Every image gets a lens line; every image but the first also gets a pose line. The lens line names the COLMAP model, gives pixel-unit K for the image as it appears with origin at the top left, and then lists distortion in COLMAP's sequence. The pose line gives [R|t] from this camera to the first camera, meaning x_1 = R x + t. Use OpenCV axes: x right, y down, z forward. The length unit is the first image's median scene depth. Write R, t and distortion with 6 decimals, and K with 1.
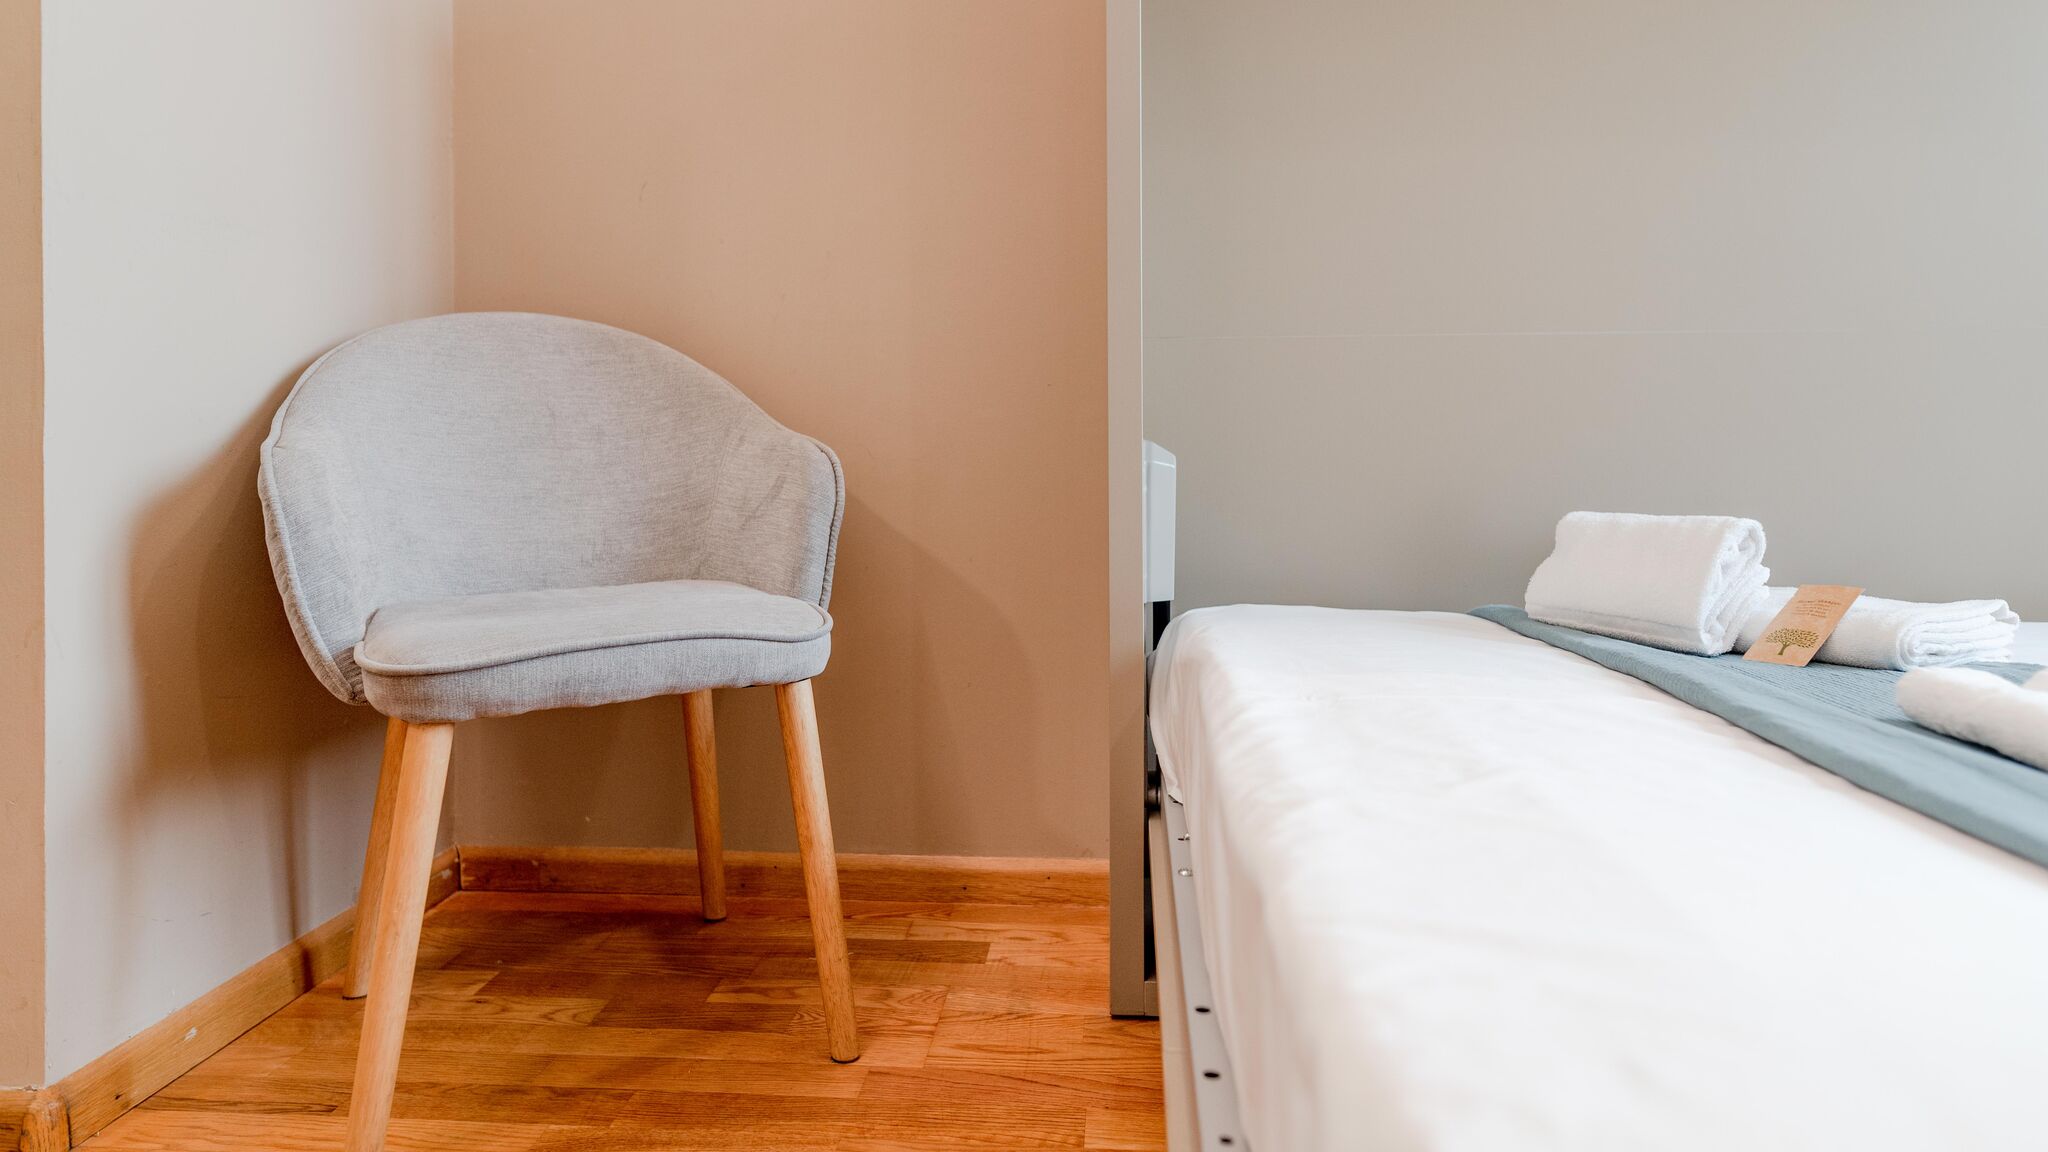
lens RADIAL K [[1188.0, 0, 1016.6], [0, 1188.0, 464.5], [0, 0, 1]] dist [0.000685, -0.000542]
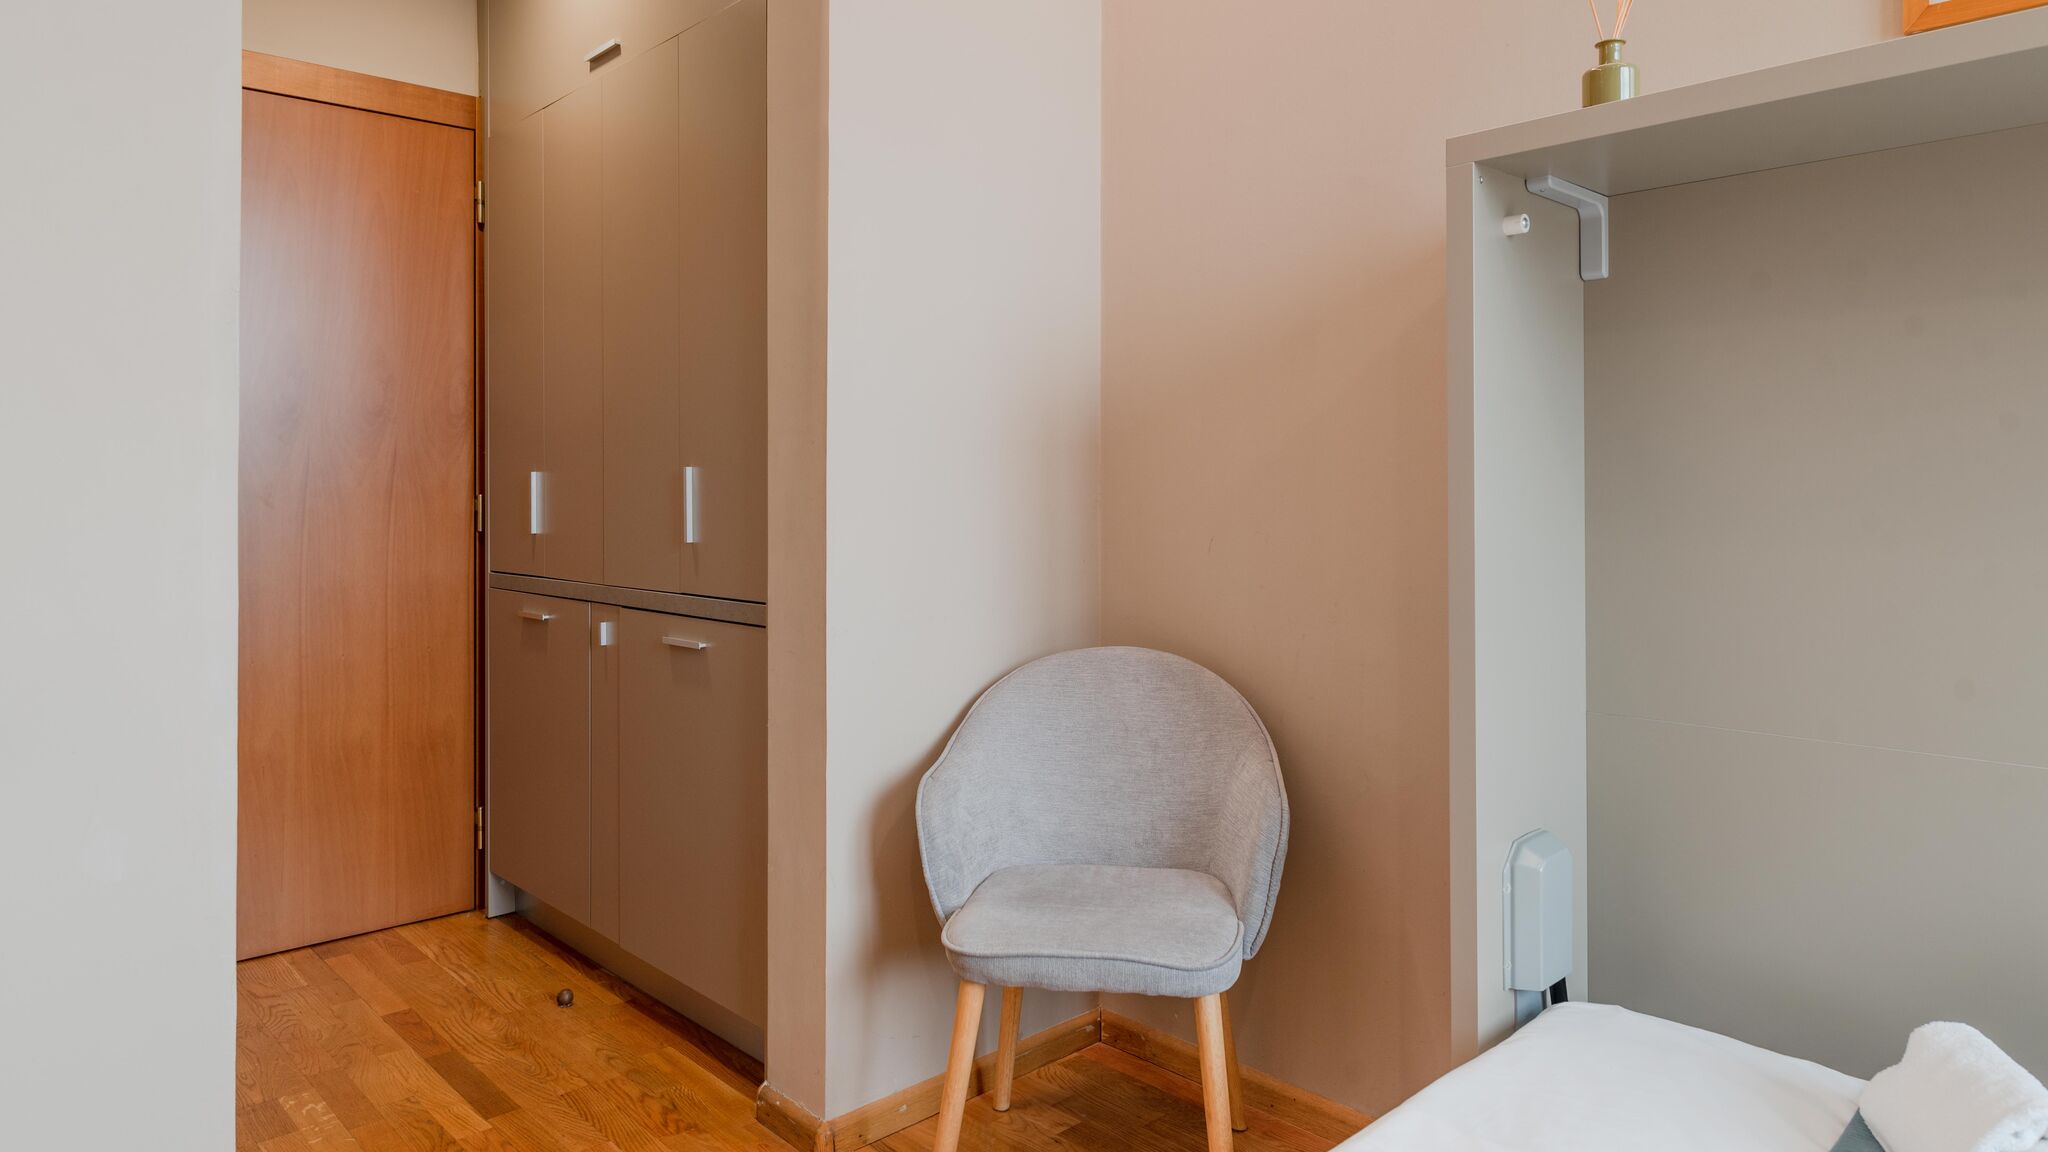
lens RADIAL K [[1249.9, 0, 1029.7], [0, 1249.9, 488.2], [0, 0, 1]] dist [0.000485, 0.000793]
pose [[0.746852, -0.003176, -0.664983, 0.617201], [-0.004330, 0.999944, -0.009639, -0.381703], [0.664976, 0.010079, 0.746796, -0.216532]]
